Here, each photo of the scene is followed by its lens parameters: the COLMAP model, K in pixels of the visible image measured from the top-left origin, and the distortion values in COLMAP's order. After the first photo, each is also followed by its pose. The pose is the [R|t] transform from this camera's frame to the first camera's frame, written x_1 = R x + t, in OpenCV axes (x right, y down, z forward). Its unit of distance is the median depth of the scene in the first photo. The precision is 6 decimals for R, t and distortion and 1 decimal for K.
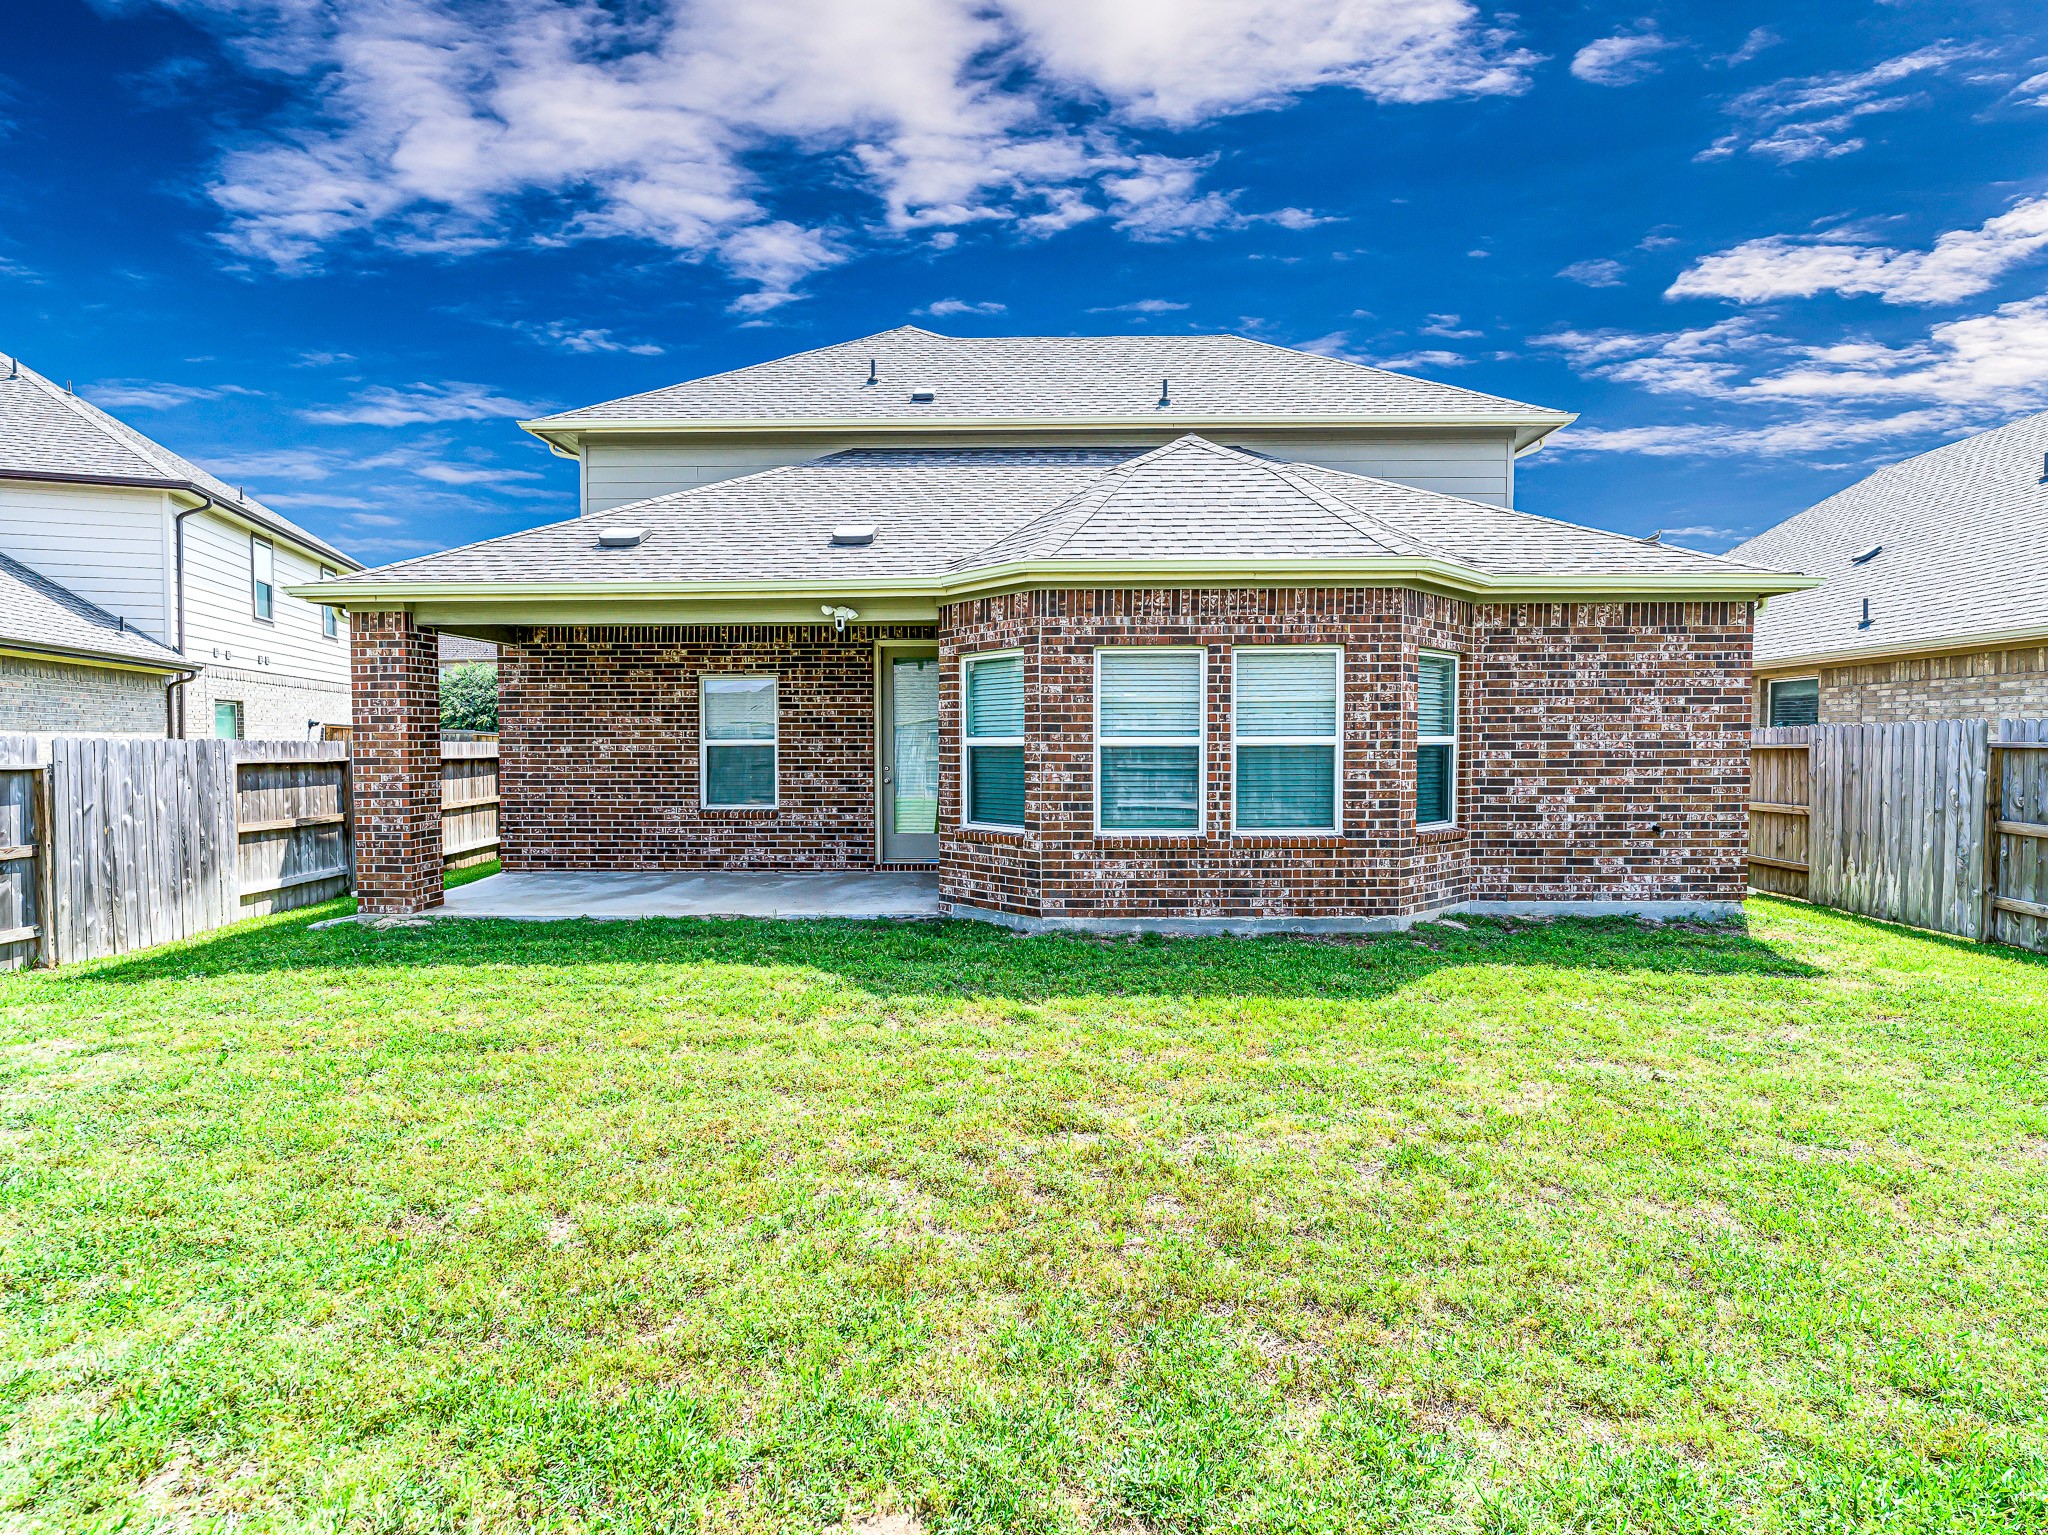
lens RADIAL K [[1042.4, 0, 1028.7], [0, 1042.4, 765.6], [0, 0, 1]] dist [0.002079, -0.003291]
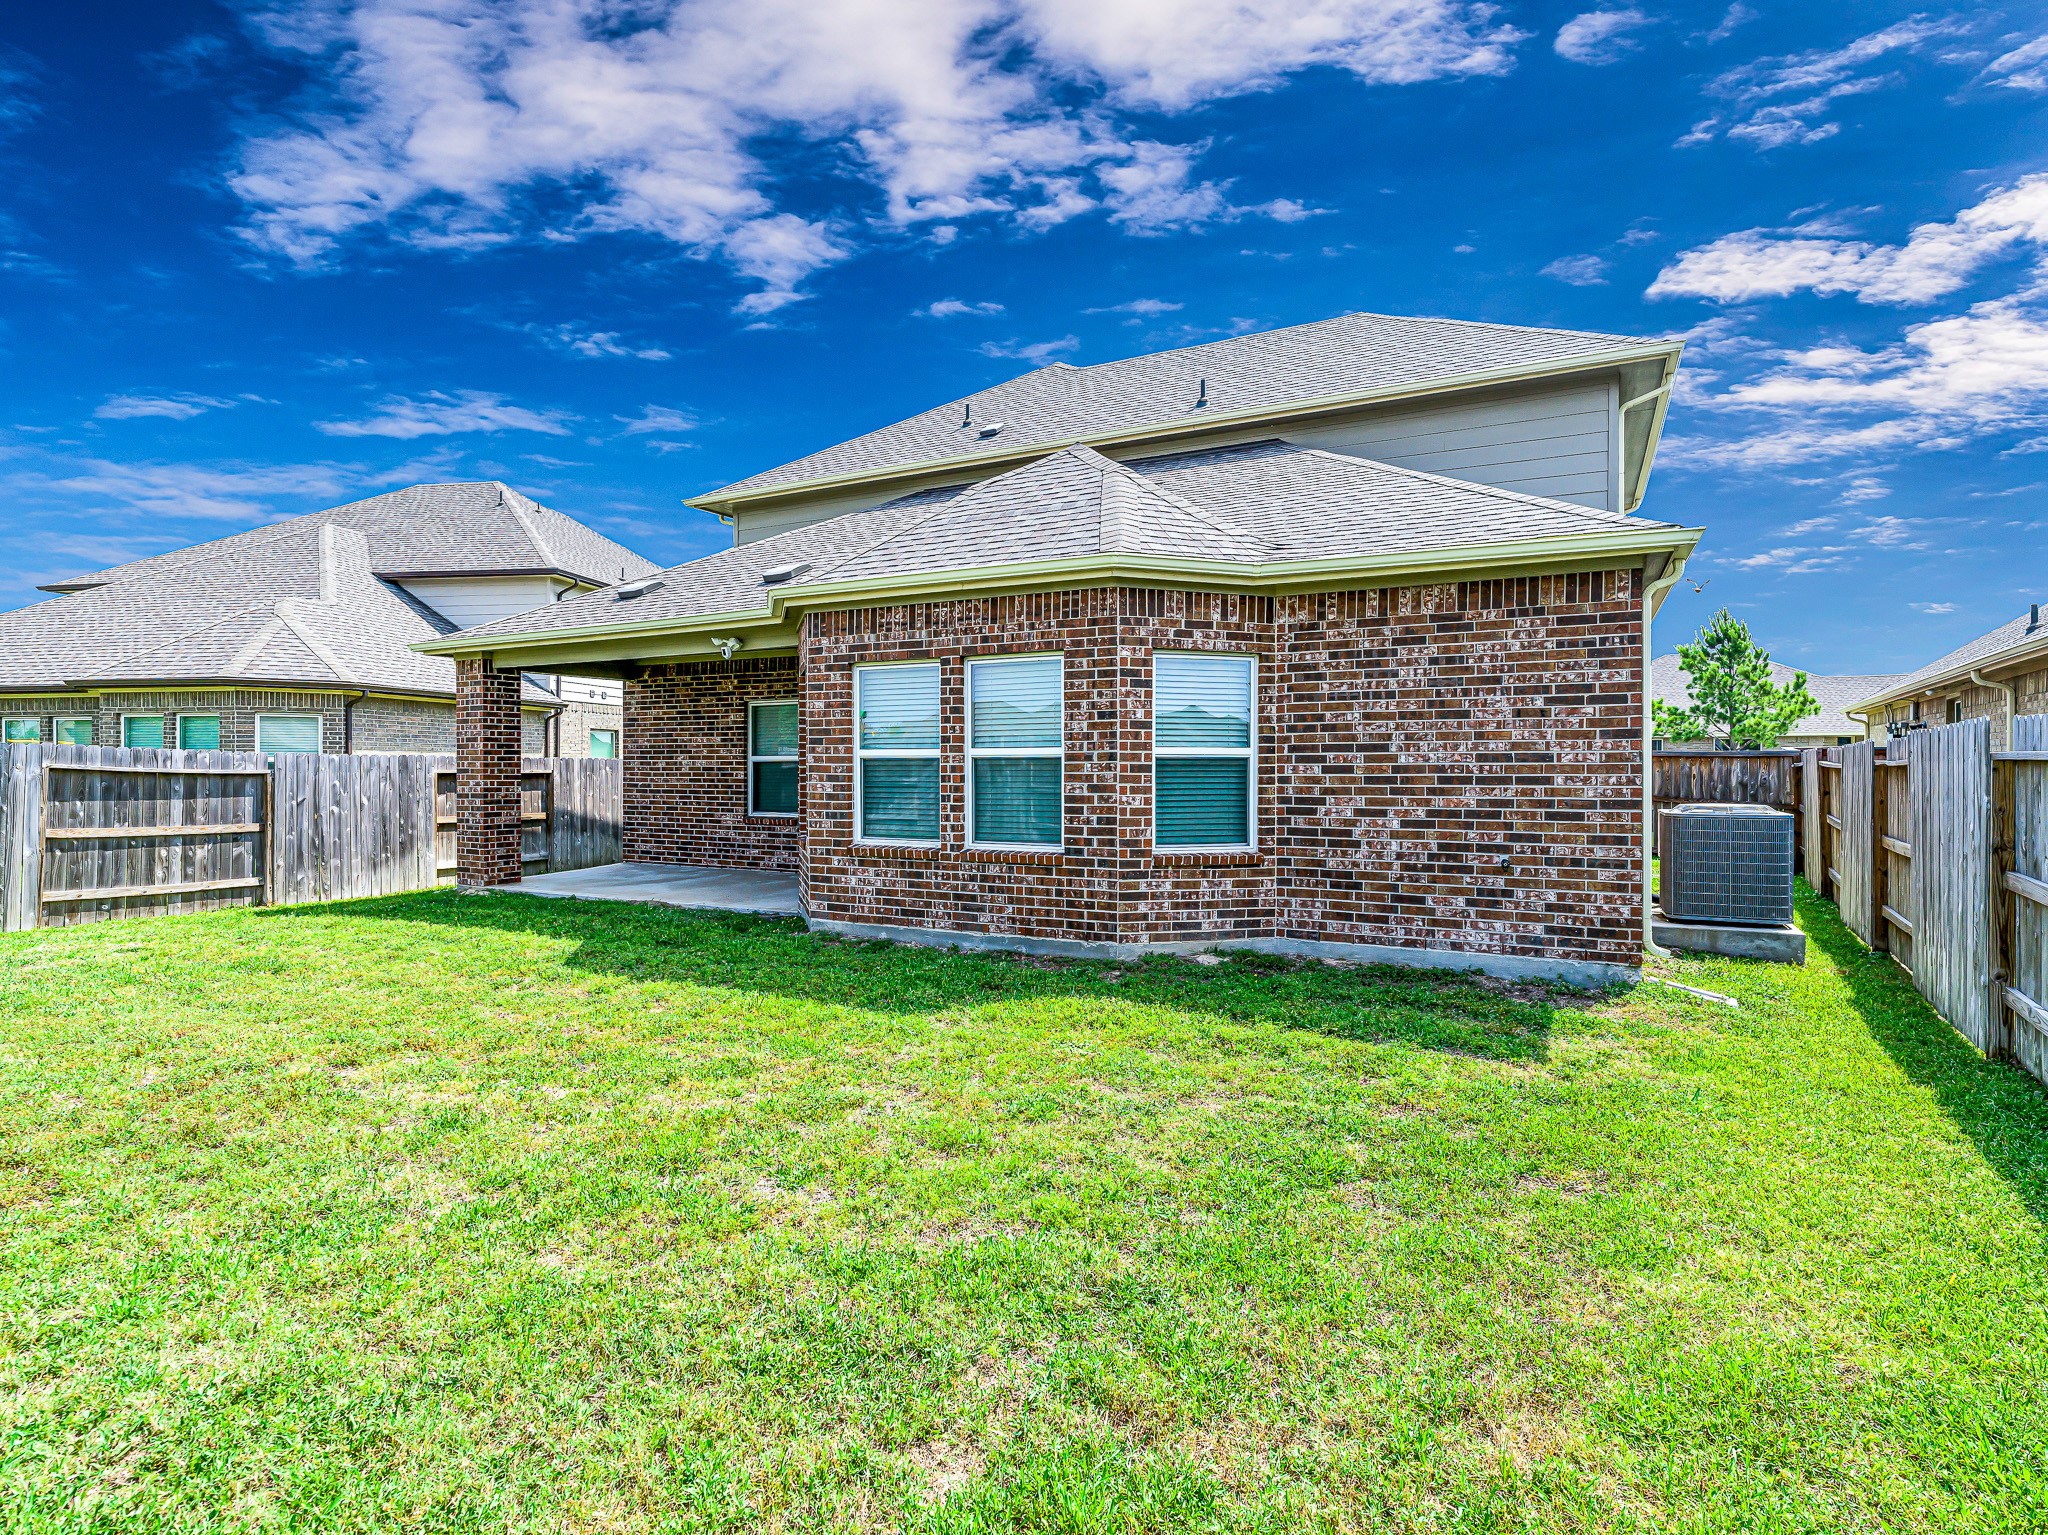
lens RADIAL K [[1042.4, 0, 1028.7], [0, 1042.4, 765.6], [0, 0, 1]] dist [0.002079, -0.003291]
pose [[0.894010, 0.002562, -0.448039, 0.631960], [-0.013457, 0.999686, -0.021135, 0.007806], [0.447844, 0.024924, 0.893764, 0.127987]]
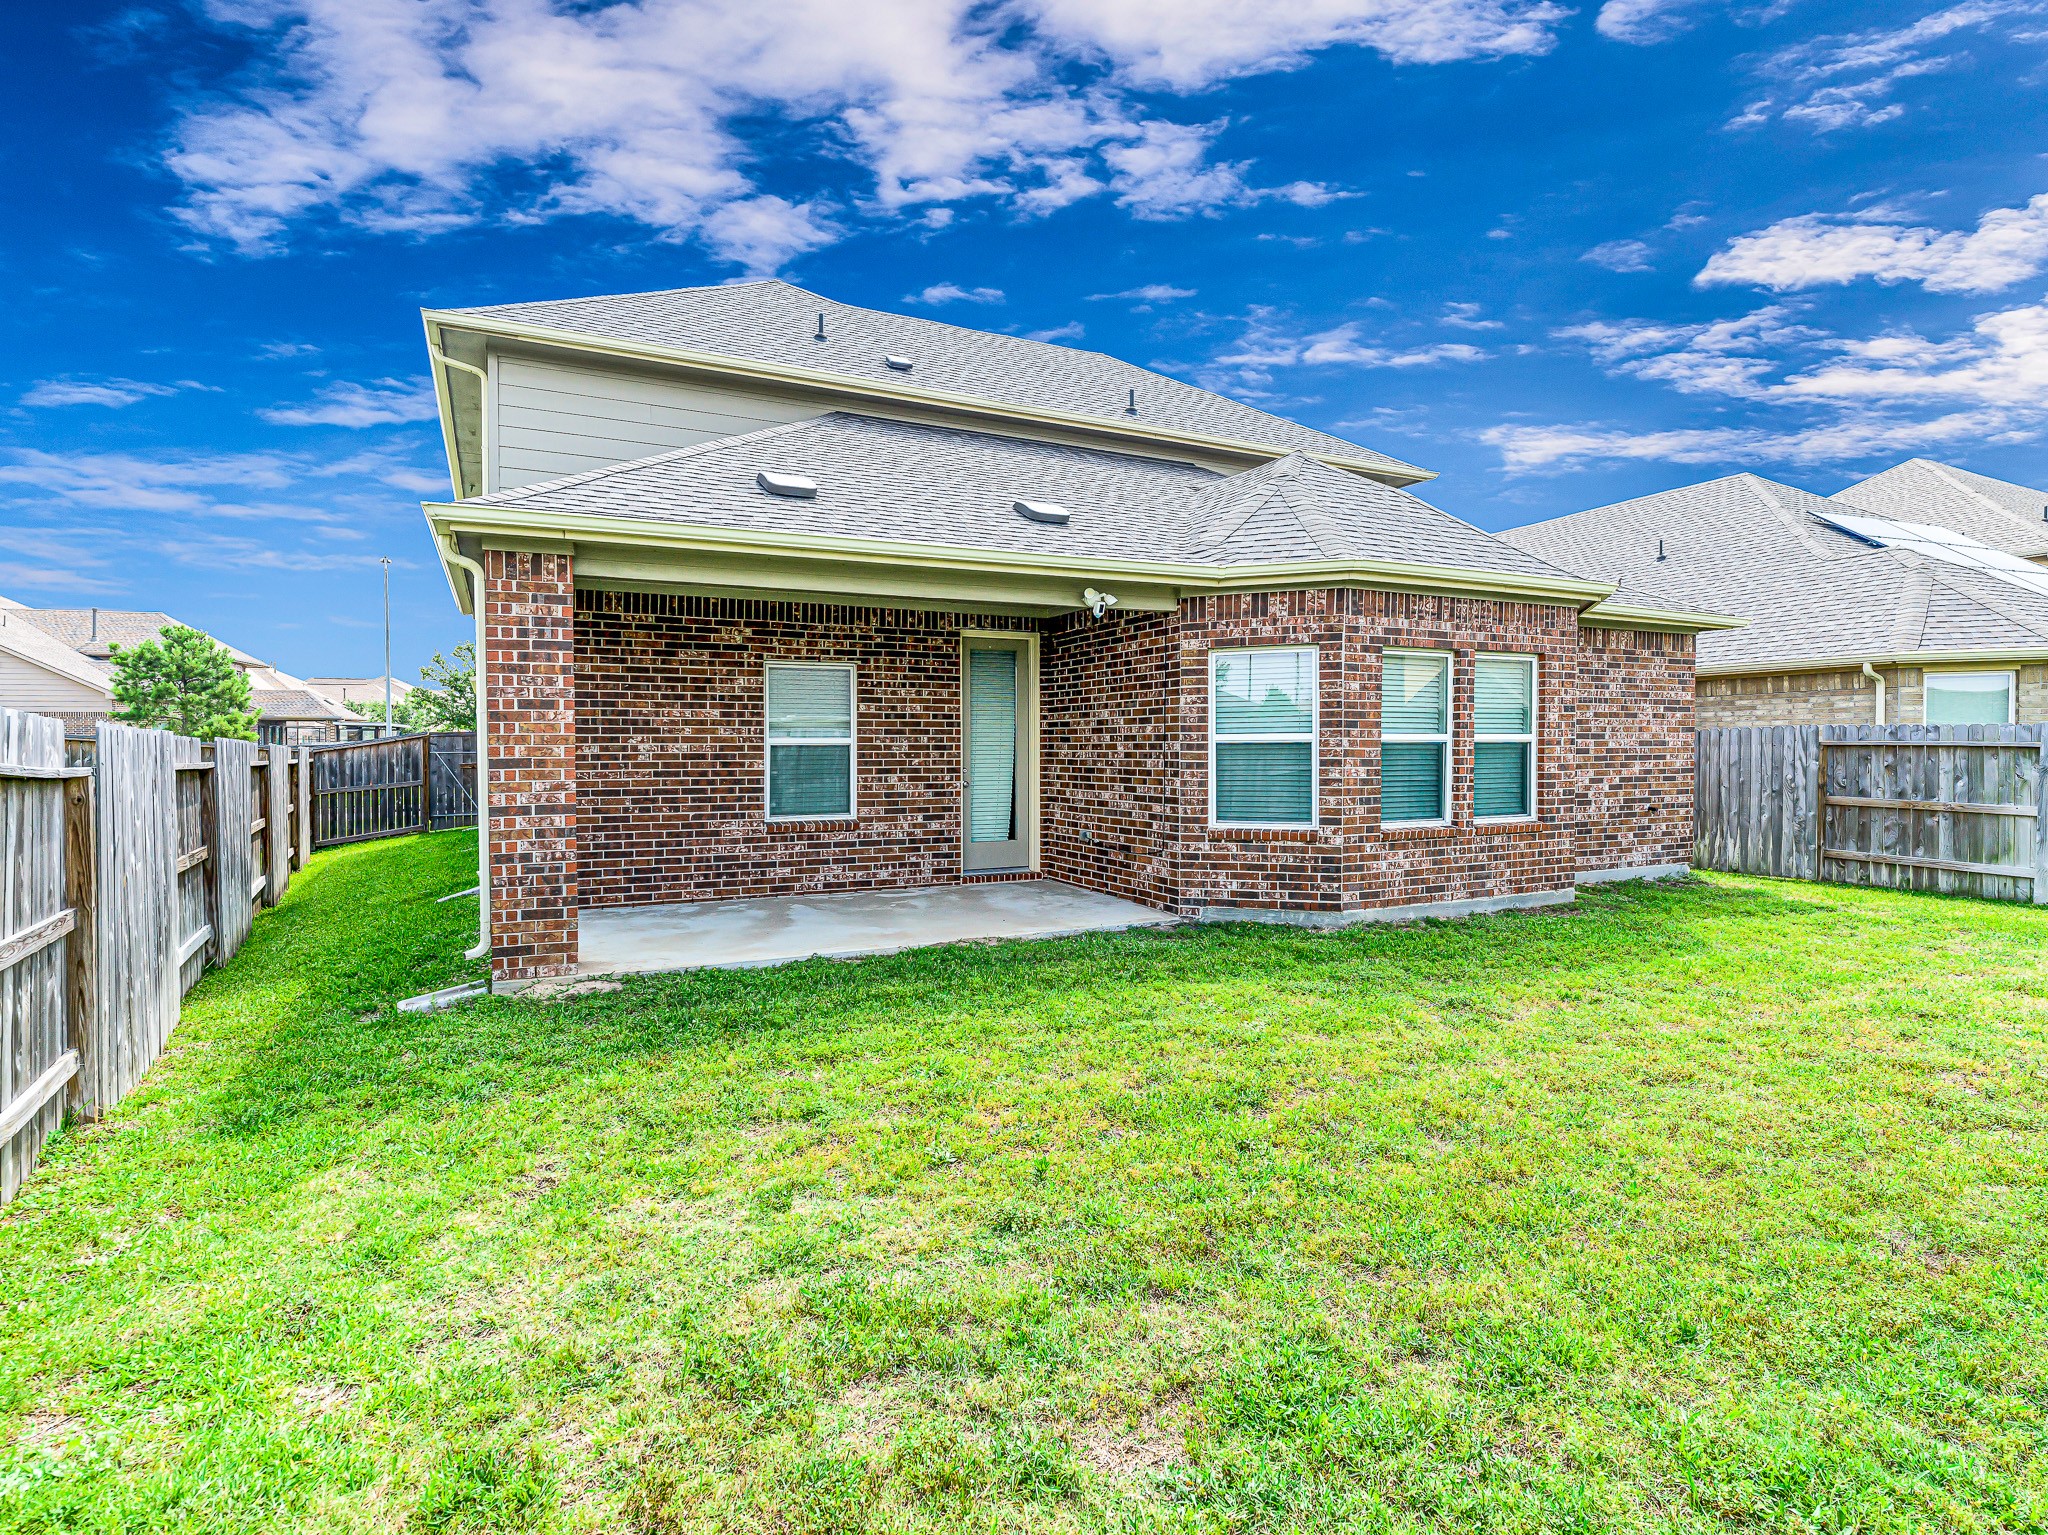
lens RADIAL K [[1042.4, 0, 1028.7], [0, 1042.4, 765.6], [0, 0, 1]] dist [0.002079, -0.003291]
pose [[0.886610, -0.007840, 0.462451, -0.661668], [0.012257, 0.999903, -0.006548, 0.006426], [-0.462355, 0.011474, 0.886621, 0.219989]]
